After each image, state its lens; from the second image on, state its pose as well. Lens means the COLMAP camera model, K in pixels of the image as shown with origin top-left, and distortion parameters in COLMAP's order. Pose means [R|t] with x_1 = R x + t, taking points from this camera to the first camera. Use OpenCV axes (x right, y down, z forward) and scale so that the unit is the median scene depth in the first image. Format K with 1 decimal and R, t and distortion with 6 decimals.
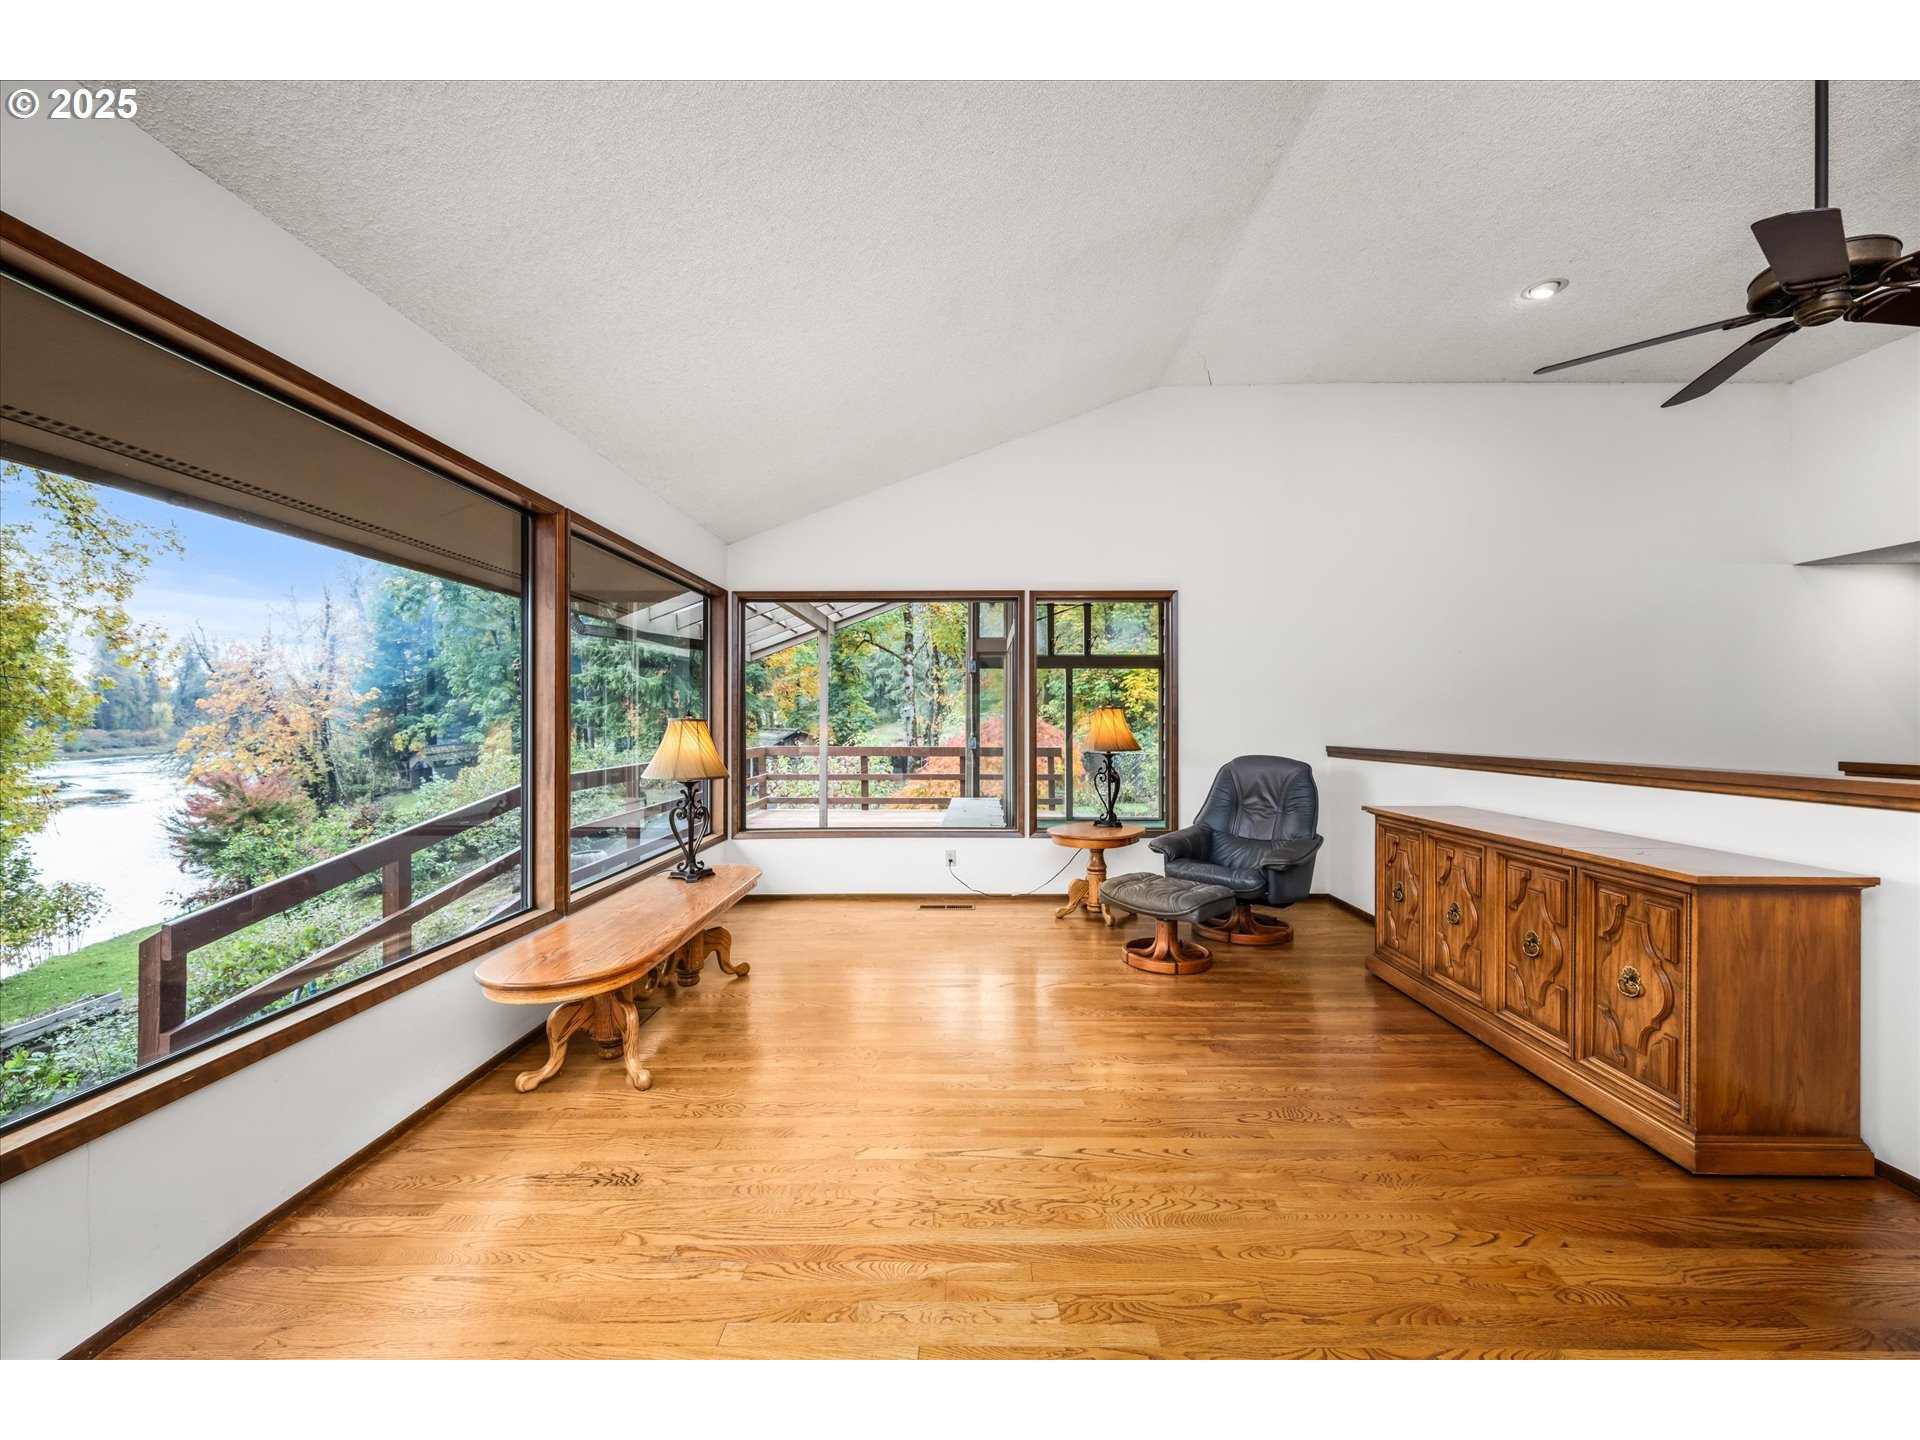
lens RADIAL K [[875.6, 0, 960.0], [0, 875.6, 720.0], [0, 0, 1]] dist [0.004907, -0.000160]
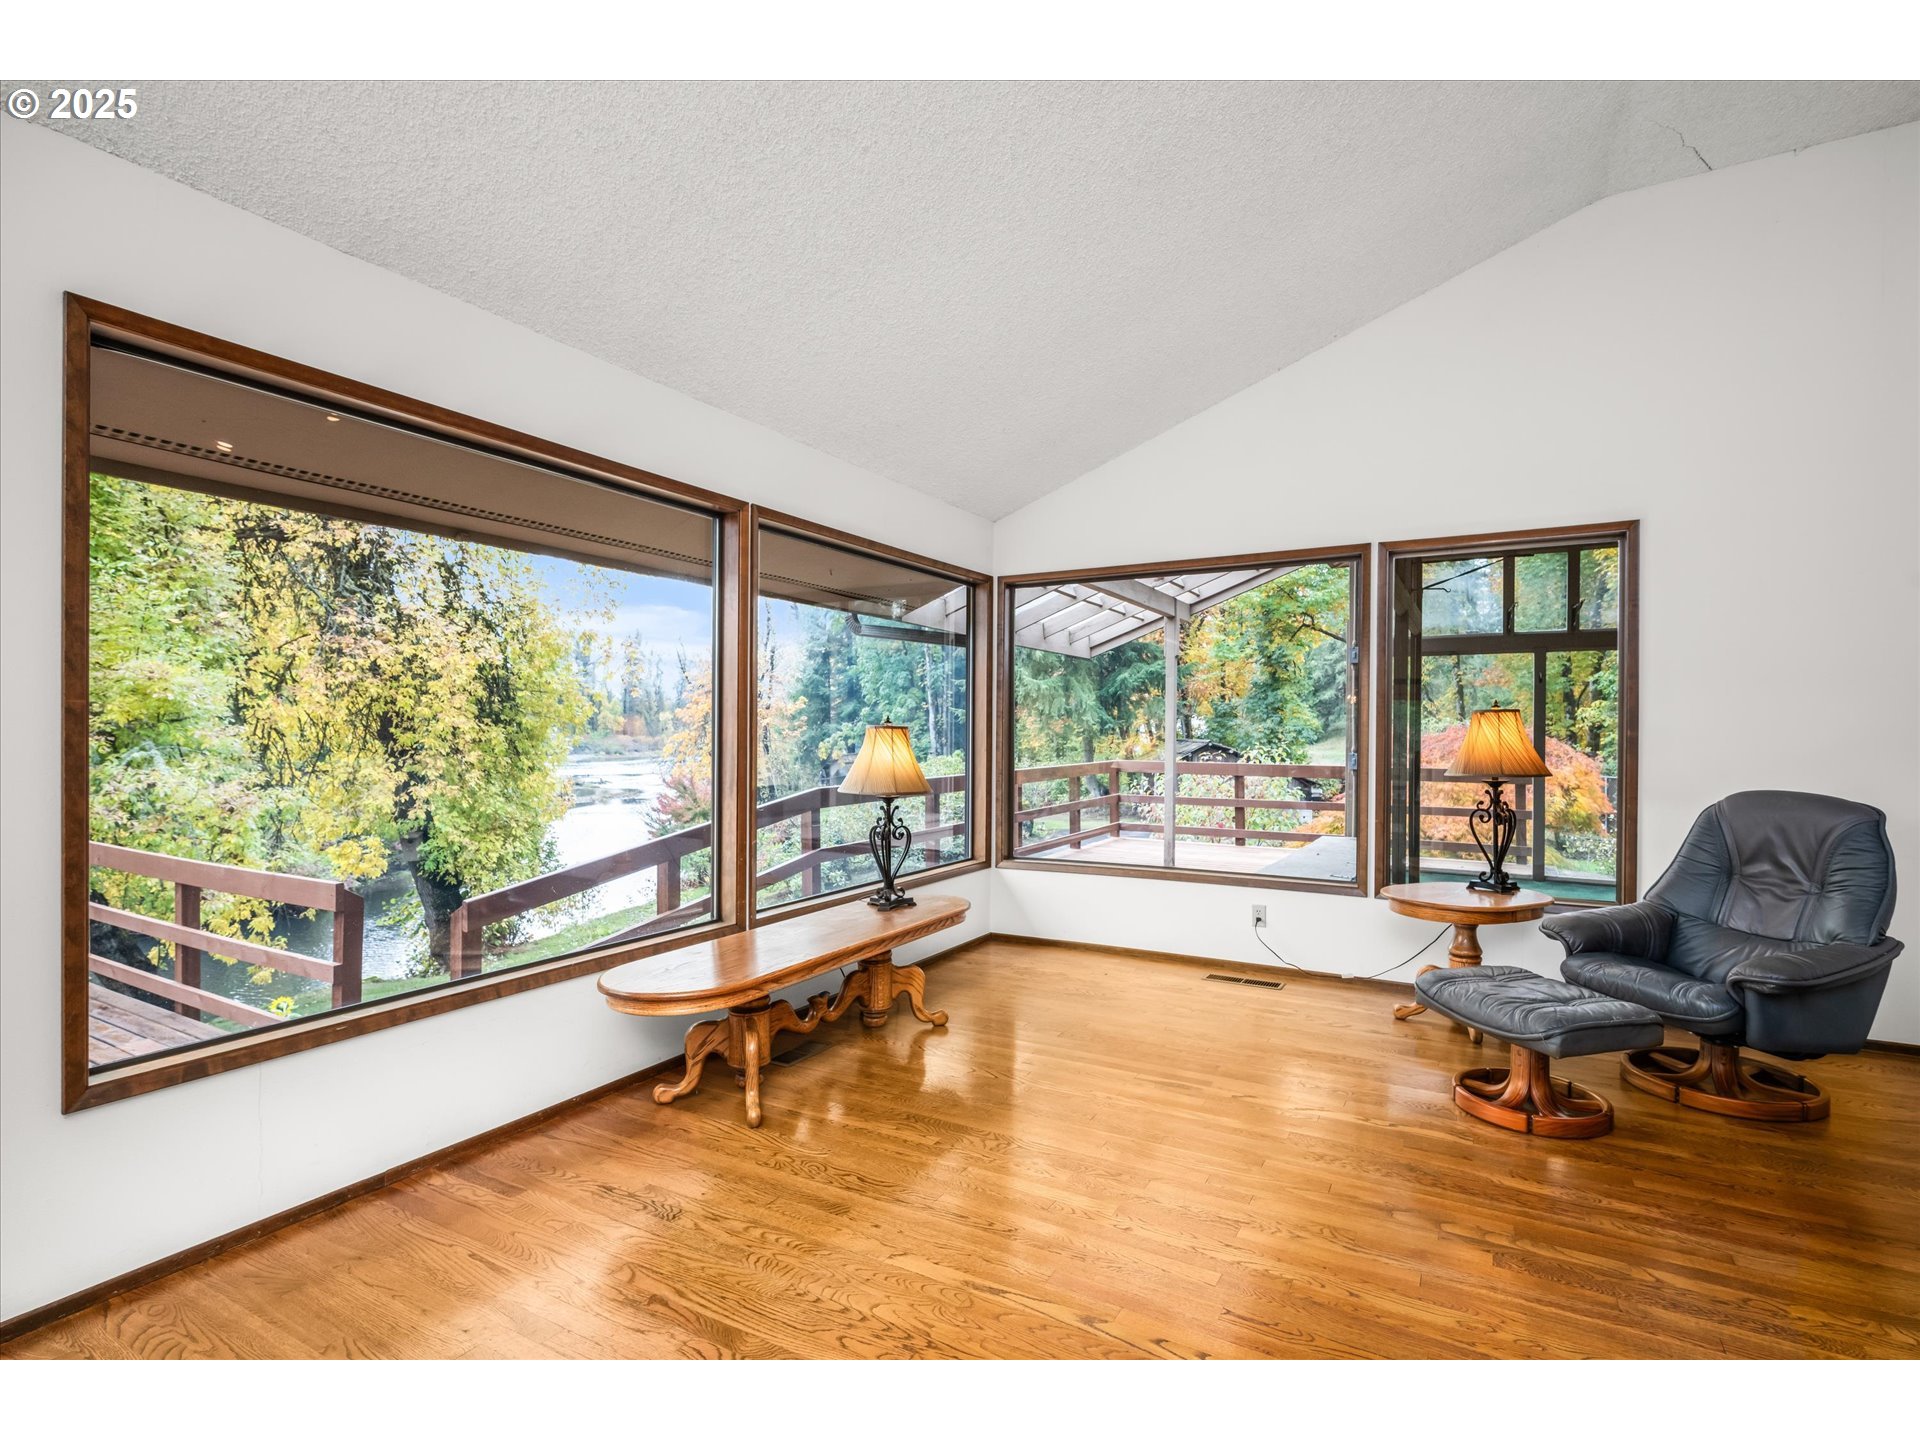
lens RADIAL K [[1057.6, 0, 961.9], [0, 1057.6, 734.2], [0, 0, 1]] dist [0.001254, -0.000524]
pose [[0.835443, 0.005228, -0.549552, 0.274086], [-0.003314, 0.999984, 0.004475, 0.001738], [0.549567, -0.001917, 0.835448, 0.122282]]
